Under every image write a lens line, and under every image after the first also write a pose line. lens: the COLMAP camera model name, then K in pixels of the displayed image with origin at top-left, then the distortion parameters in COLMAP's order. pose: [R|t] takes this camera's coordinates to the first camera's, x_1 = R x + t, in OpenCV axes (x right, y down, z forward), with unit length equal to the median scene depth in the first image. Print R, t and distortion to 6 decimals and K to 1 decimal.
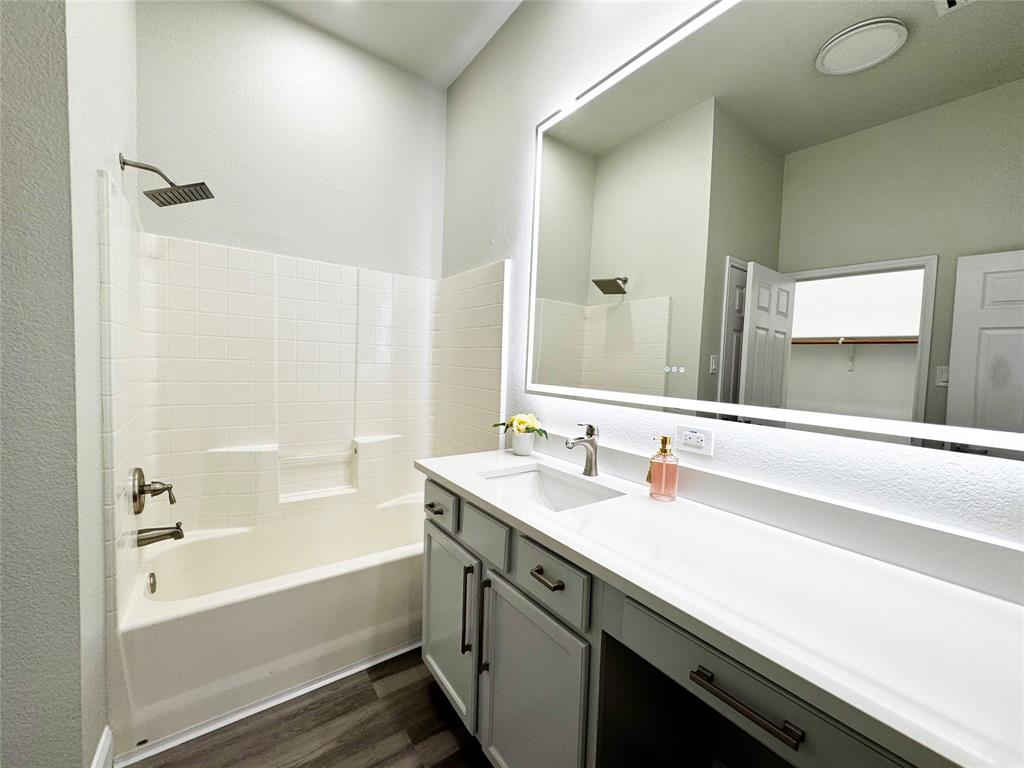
lens RADIAL K [[407.7, 0, 512.0], [0, 407.7, 384.0], [0, 0, 1]] dist [-0.002420, 0.000179]
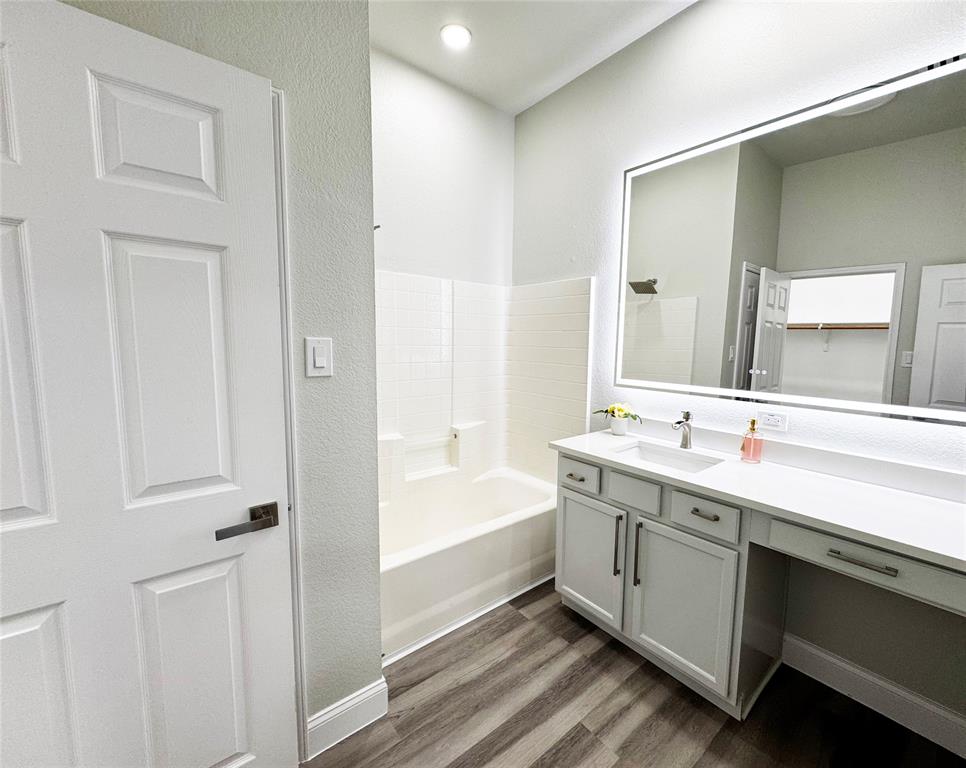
lens RADIAL K [[423.4, 0, 486.5], [0, 423.4, 382.1], [0, 0, 1]] dist [0.008286, -0.010087]
pose [[0.996825, -0.027651, 0.074666, -0.474576], [0.023356, 0.998055, 0.057798, -0.078114], [-0.076119, -0.055871, 0.995532, -0.288579]]
